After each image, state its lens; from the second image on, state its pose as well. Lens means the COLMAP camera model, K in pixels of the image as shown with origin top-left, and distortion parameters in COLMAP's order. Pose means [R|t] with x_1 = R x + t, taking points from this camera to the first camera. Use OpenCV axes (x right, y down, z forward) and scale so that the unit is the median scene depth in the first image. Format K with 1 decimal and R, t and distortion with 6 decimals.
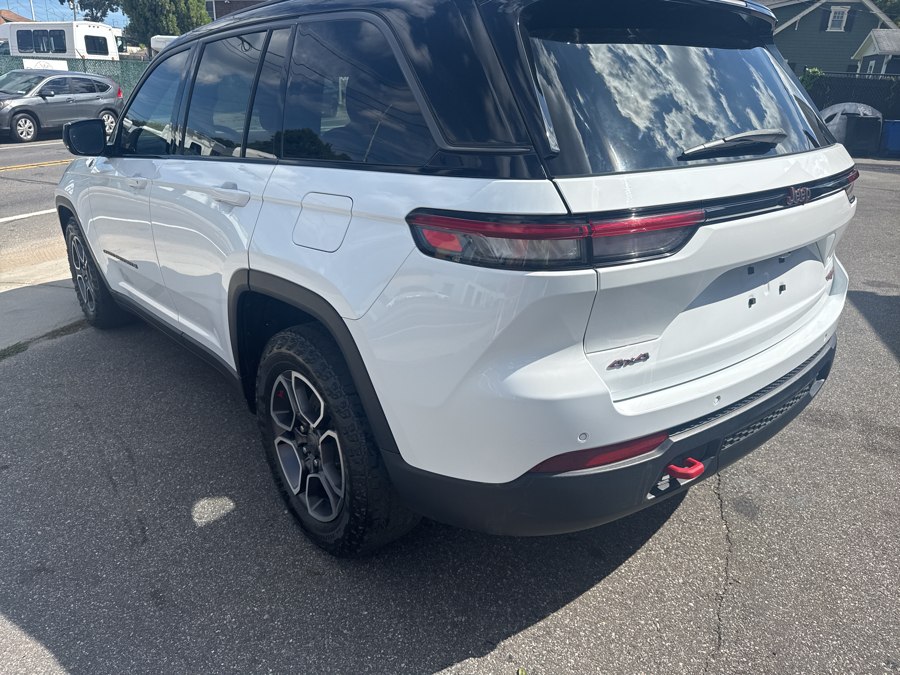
lens RADIAL K [[634.1, 0, 450.0], [0, 634.1, 337.5], [0, 0, 1]] dist [-0.006557, -0.002097]
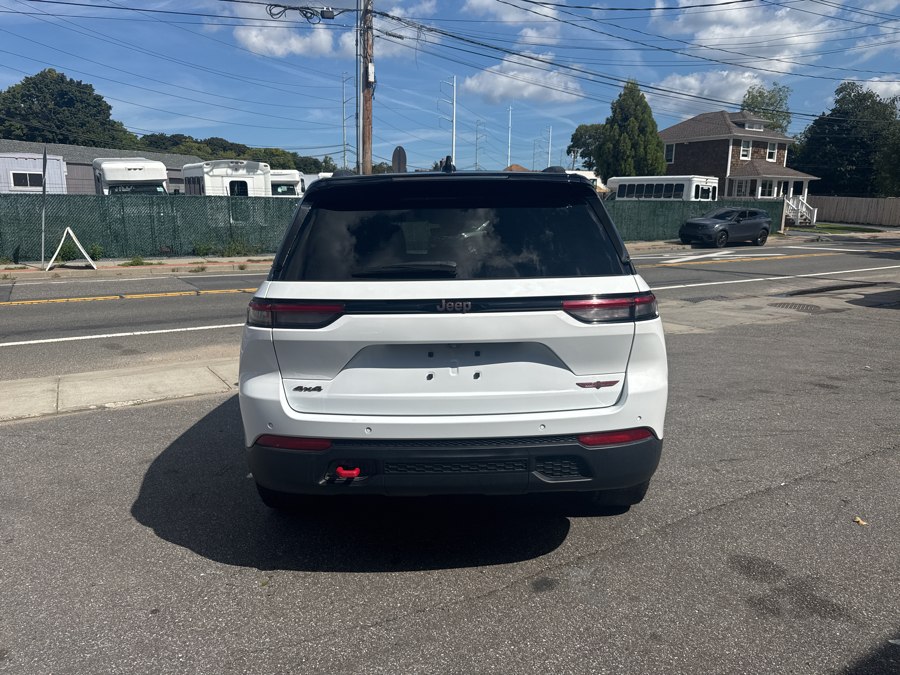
lens RADIAL K [[638.7, 0, 449.2], [0, 638.7, 322.8], [0, 0, 1]] dist [0.005020, -0.006784]
pose [[0.770860, 0.087176, -0.631012, 1.265480], [-0.218929, 0.966506, -0.133924, 0.009447], [0.598202, 0.241384, 0.764126, -0.098503]]
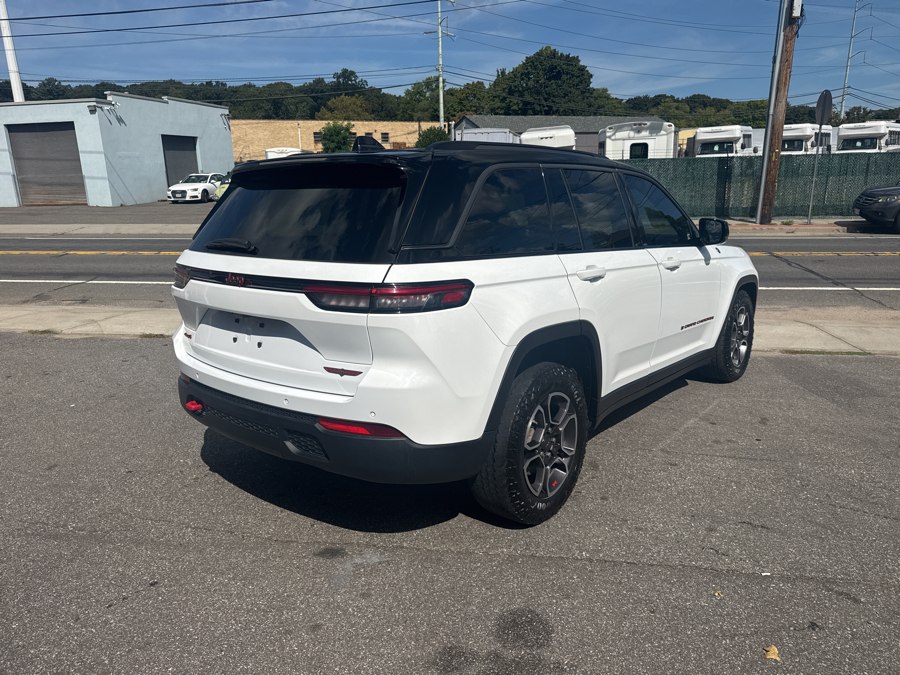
lens RADIAL K [[634.7, 0, 450.0], [0, 634.7, 337.5], [0, 0, 1]] dist [0.047812, -0.075332]
pose [[0.182610, 0.213408, -0.959745, 1.956006], [-0.338010, 0.930285, 0.142544, -0.438617], [0.923257, 0.298374, 0.242013, 0.997078]]
